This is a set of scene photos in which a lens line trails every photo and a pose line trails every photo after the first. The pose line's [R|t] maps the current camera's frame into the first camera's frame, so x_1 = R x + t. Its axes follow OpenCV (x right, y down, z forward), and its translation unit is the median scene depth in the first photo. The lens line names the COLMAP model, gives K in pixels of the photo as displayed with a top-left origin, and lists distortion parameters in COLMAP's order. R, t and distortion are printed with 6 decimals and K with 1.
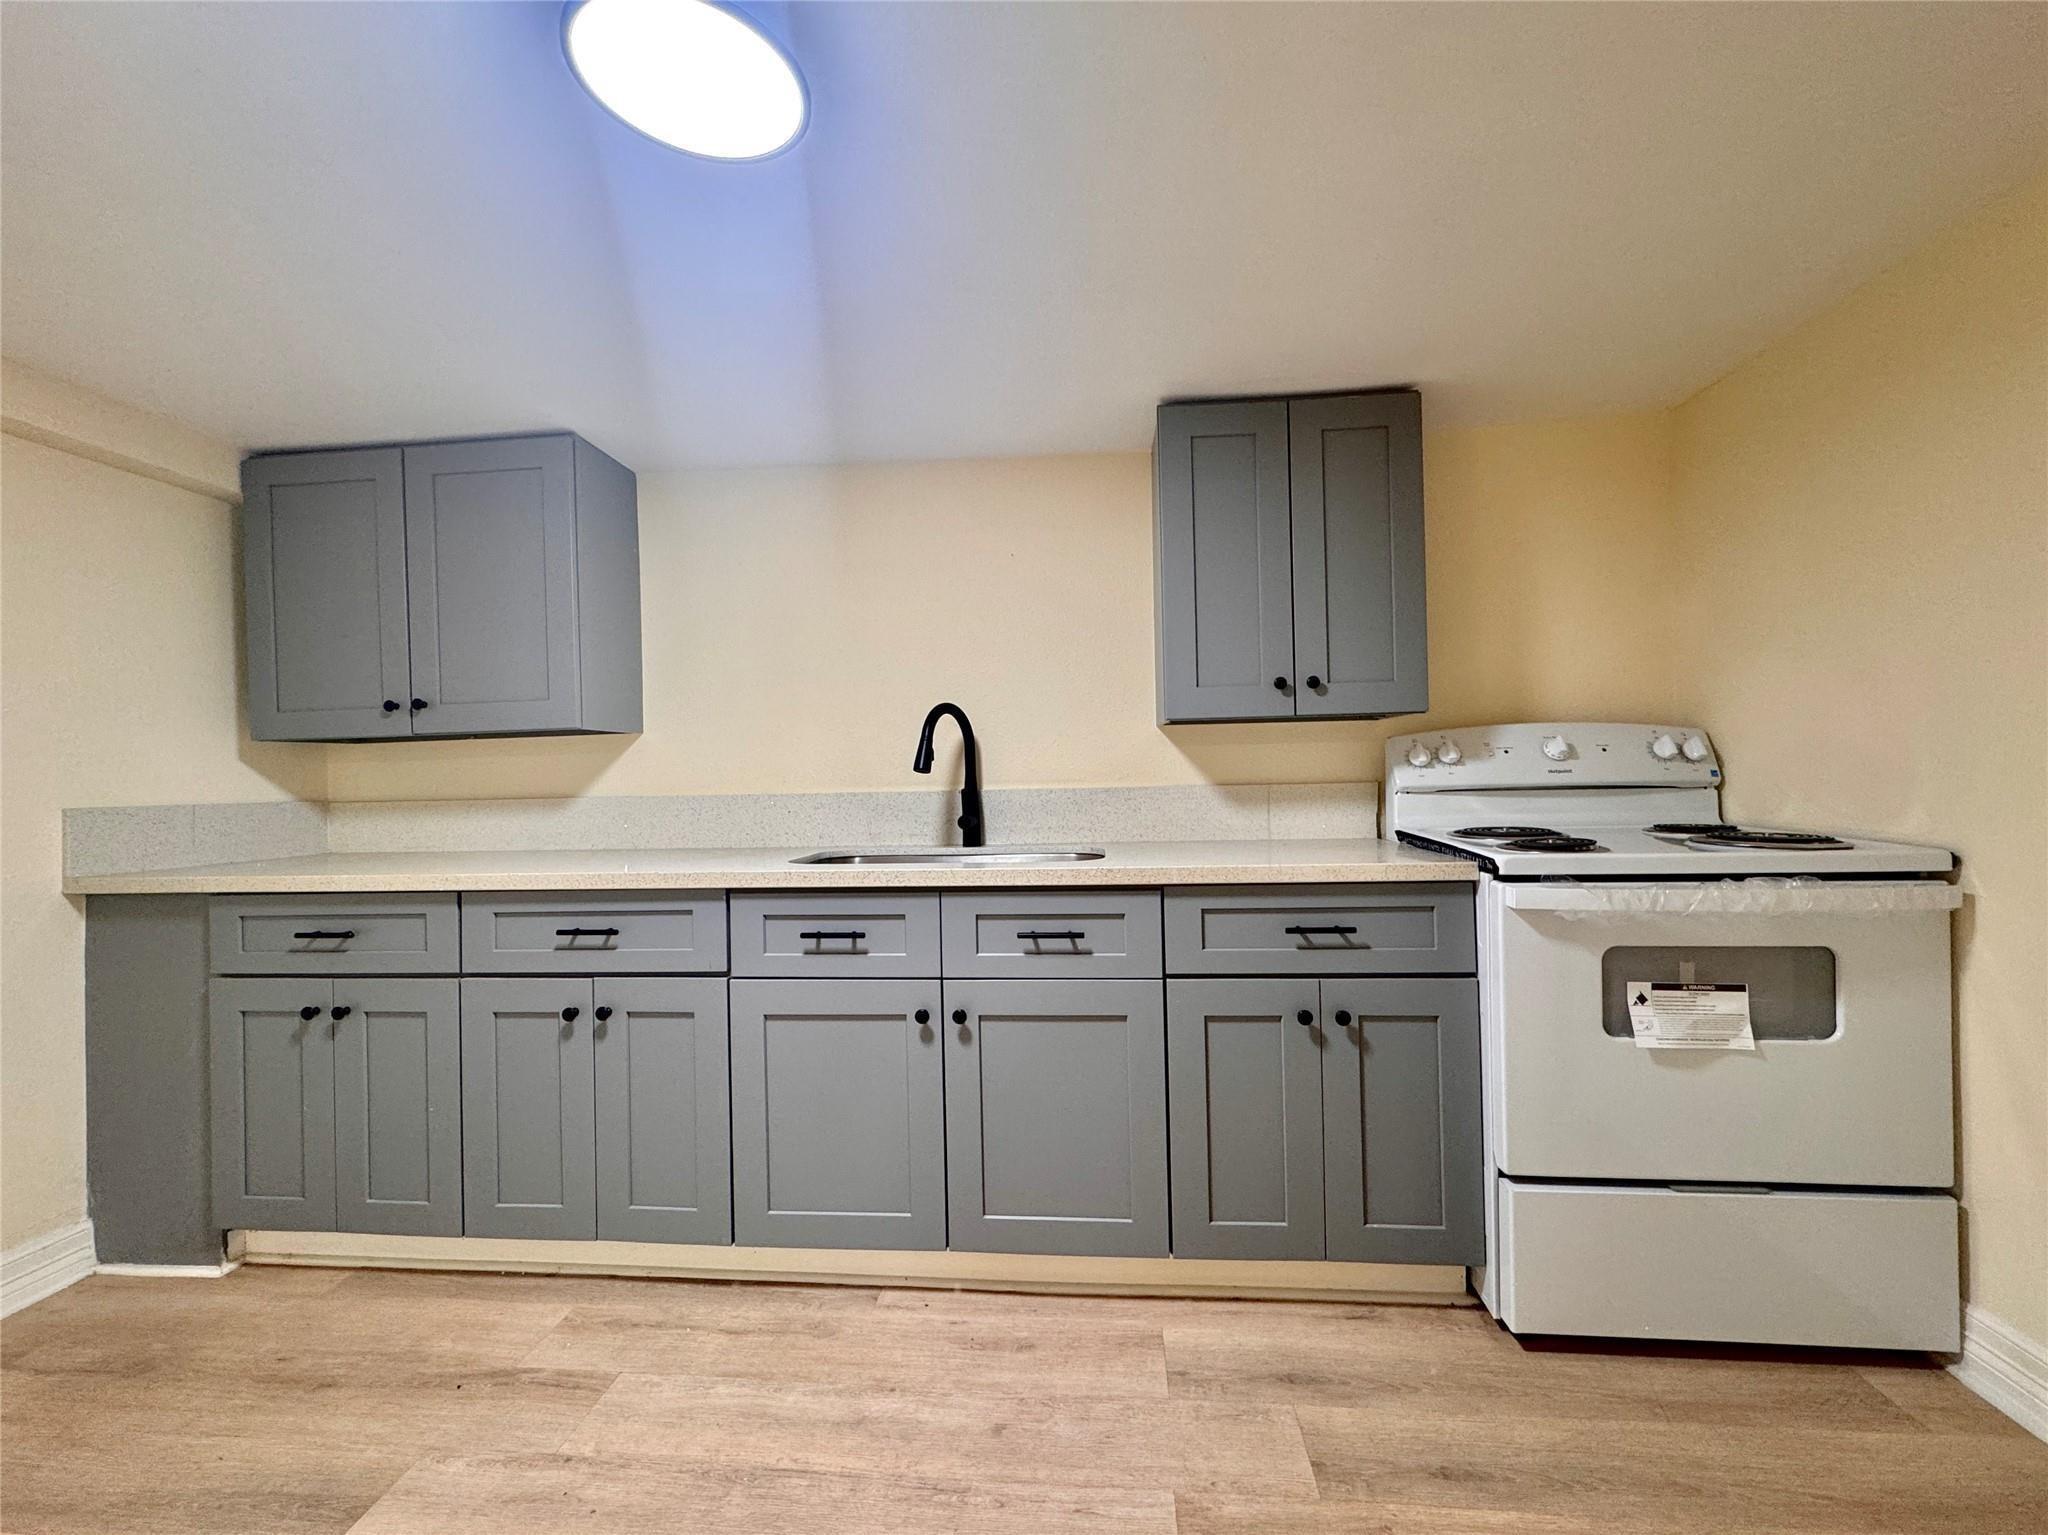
lens RADIAL K [[826.5, 0, 1038.4], [0, 826.5, 768.6], [0, 0, 1]] dist [-0.004267, 0.000744]
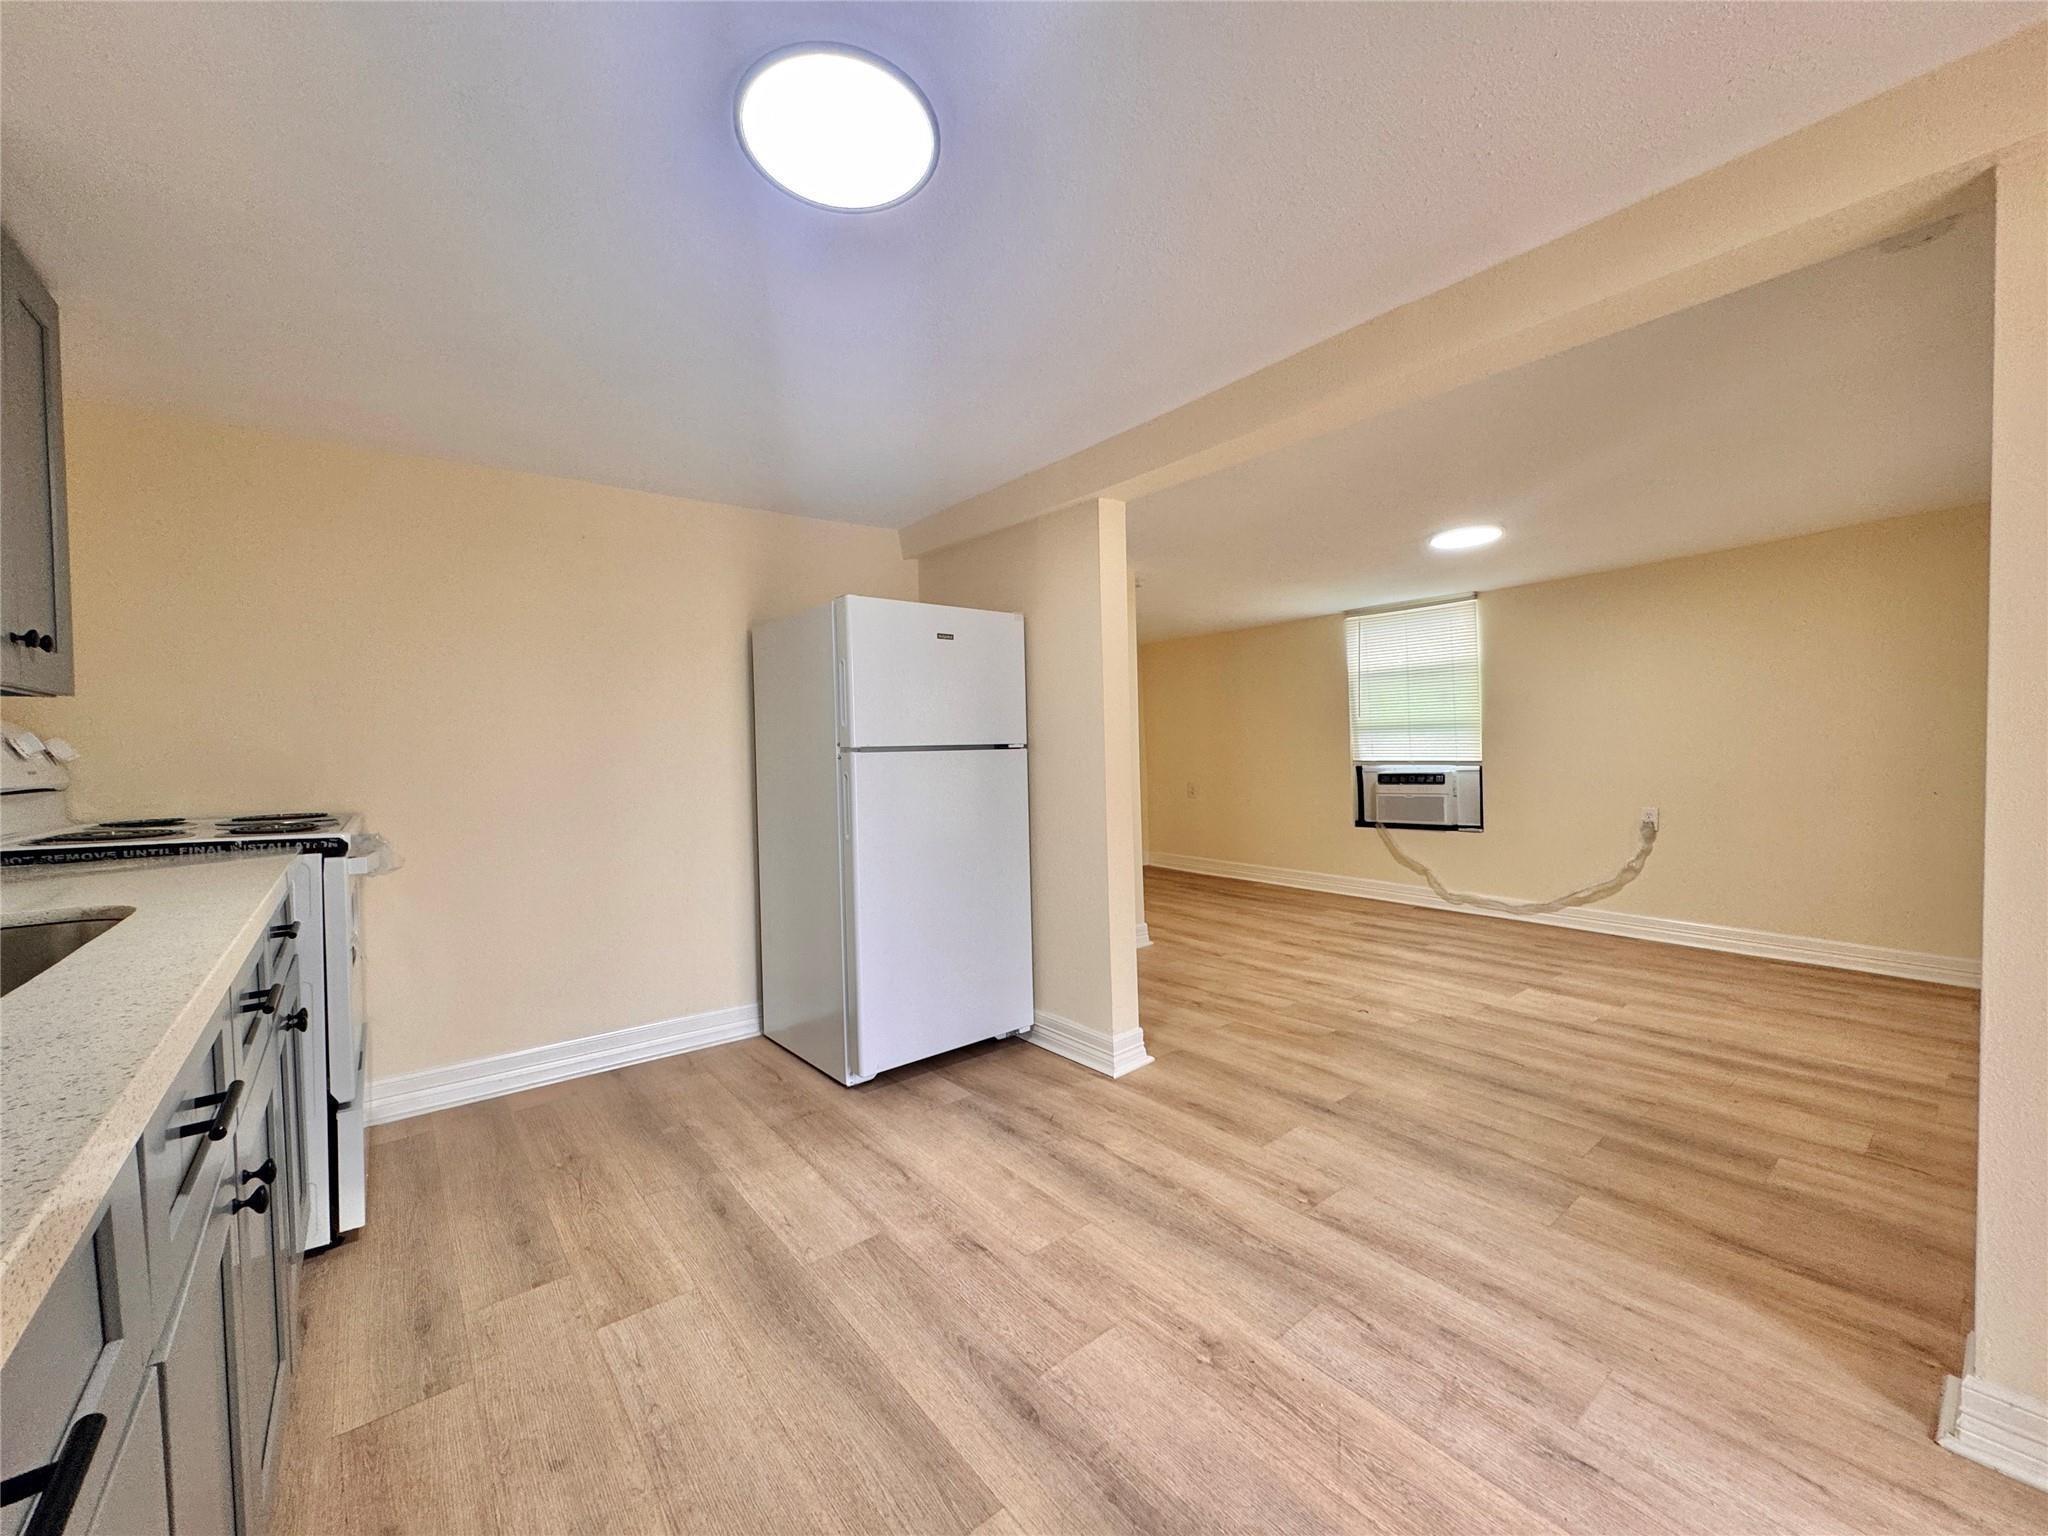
lens RADIAL K [[826.5, 0, 1015.9], [0, 826.5, 764.0], [0, 0, 1]] dist [-0.004267, 0.000744]
pose [[-0.684628, 0.019025, 0.728644, -0.963477], [0.030689, 0.999525, 0.002738, 0.031769], [-0.728246, 0.024236, -0.684887, 1.105568]]
